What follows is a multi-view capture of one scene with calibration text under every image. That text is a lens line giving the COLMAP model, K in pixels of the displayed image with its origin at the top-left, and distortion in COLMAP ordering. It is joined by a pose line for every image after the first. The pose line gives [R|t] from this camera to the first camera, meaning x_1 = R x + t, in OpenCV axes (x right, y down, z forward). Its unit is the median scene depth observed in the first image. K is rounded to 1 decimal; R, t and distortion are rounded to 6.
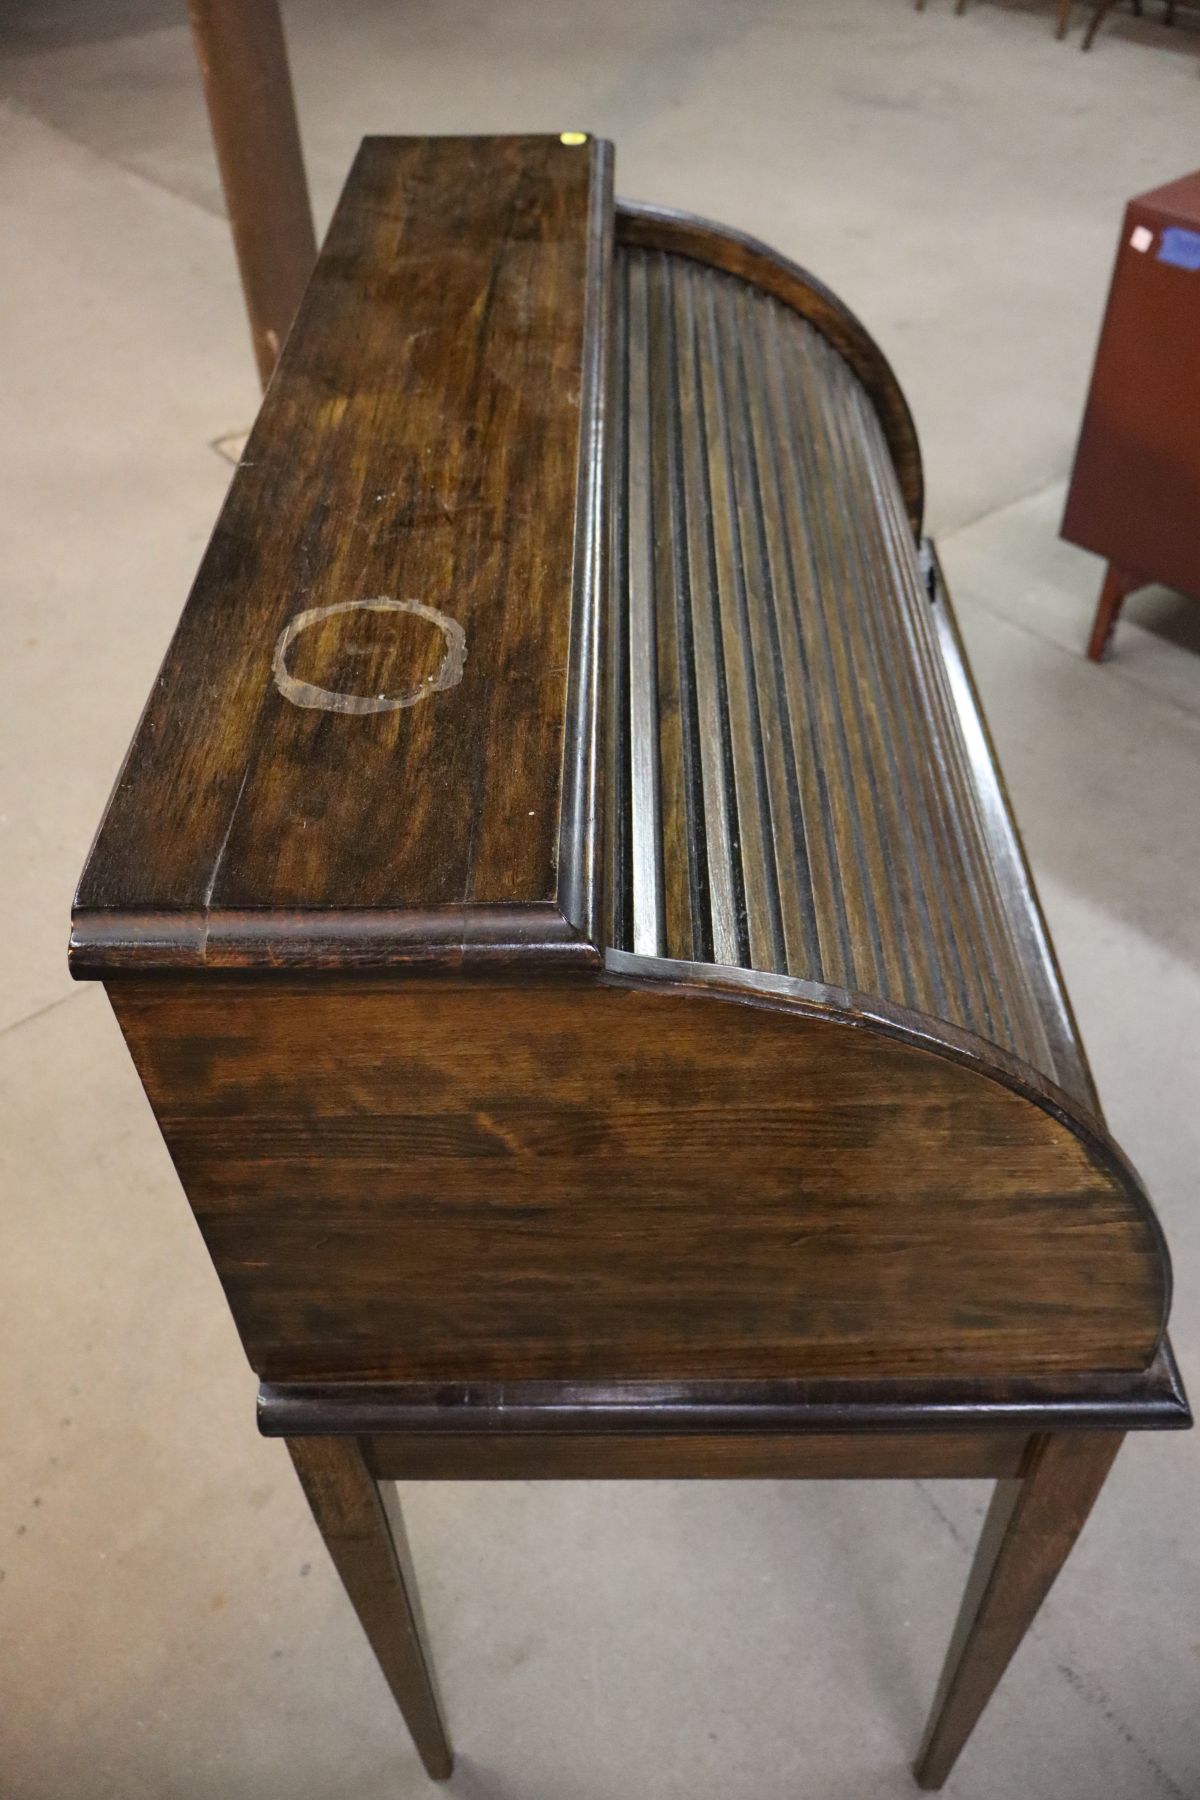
lens RADIAL K [[1495.1, 0, 600.0], [0, 1495.1, 900.0], [0, 0, 1]] dist [-0.008017, -0.012792]
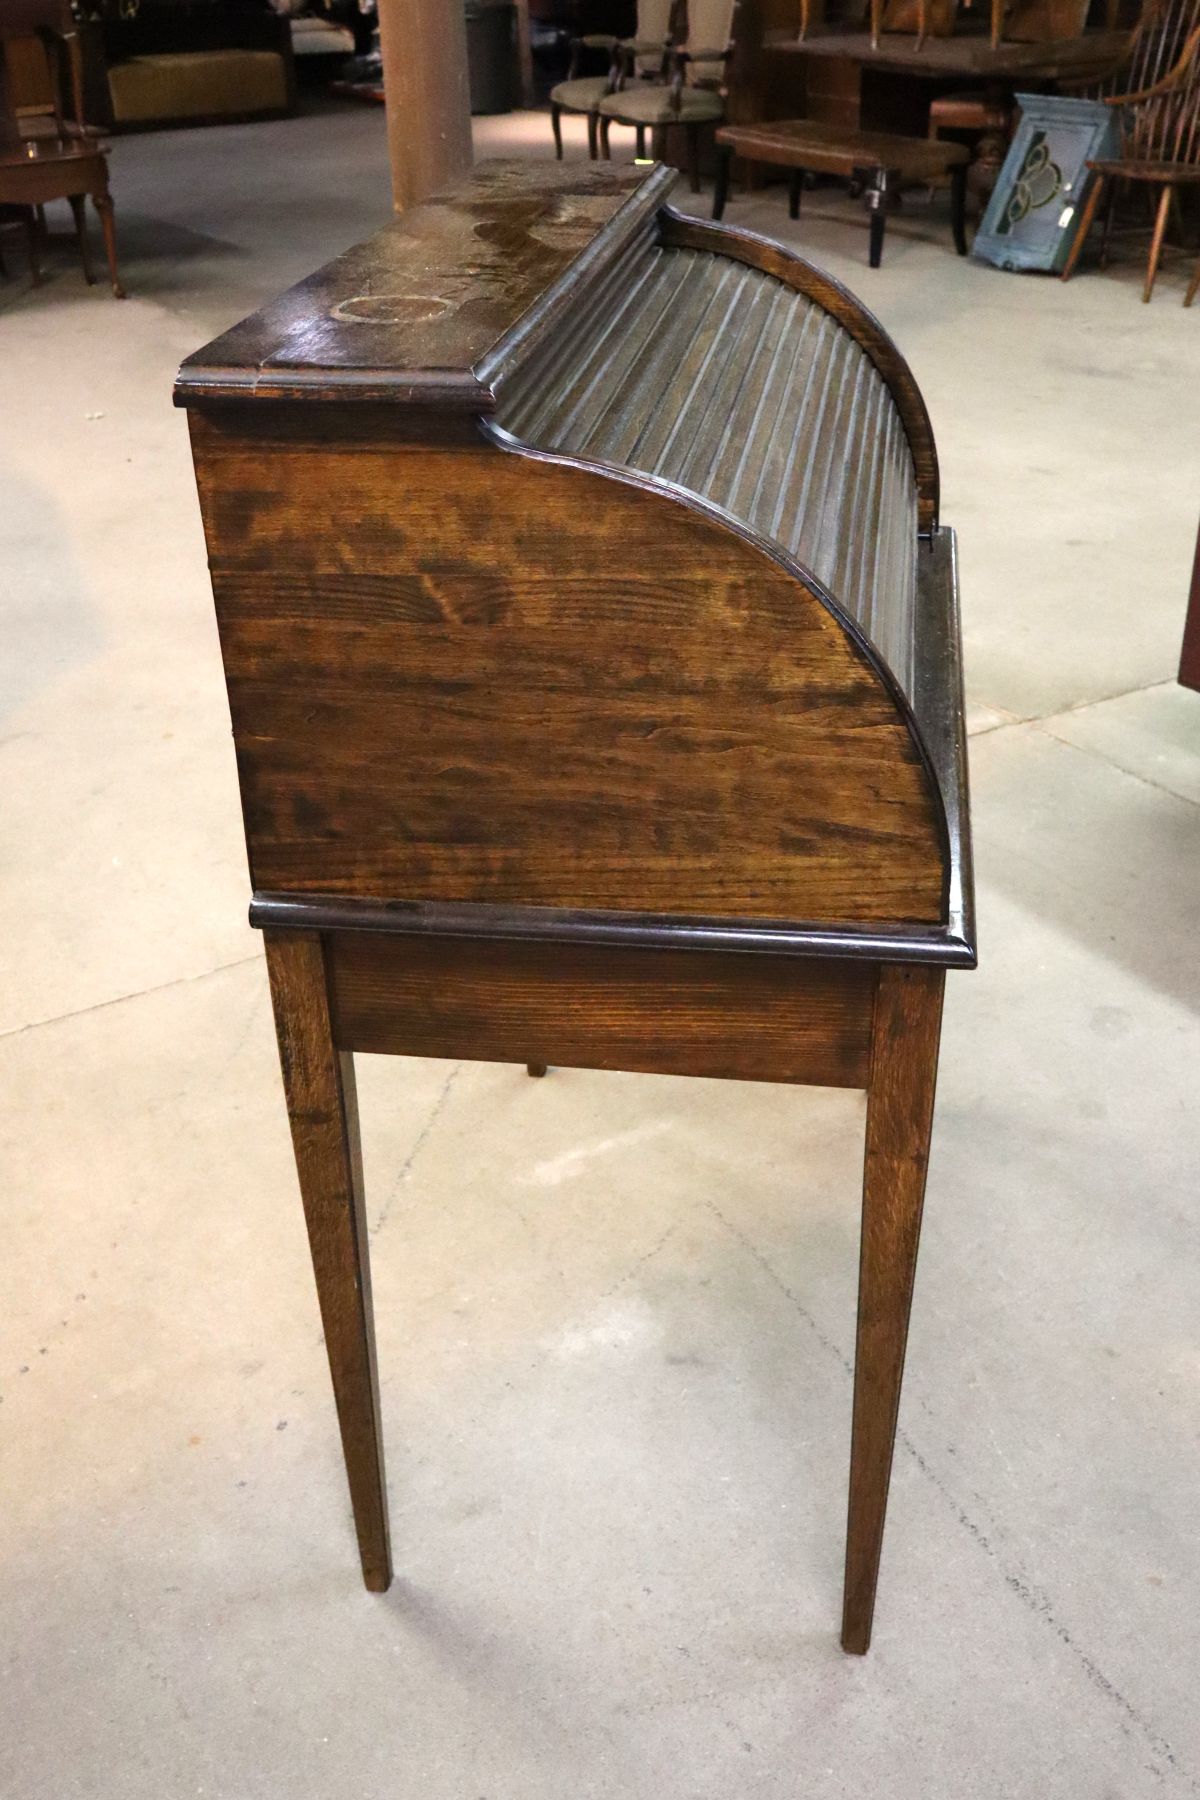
lens RADIAL K [[1779.2, 0, 600.0], [0, 1779.2, 900.0], [0, 0, 1]] dist [-0.008656, -0.018367]
pose [[0.989600, 0.079282, -0.120022, 0.298416], [-0.105397, 0.967484, -0.229926, 0.768373], [0.097891, 0.240184, 0.965779, -0.540128]]
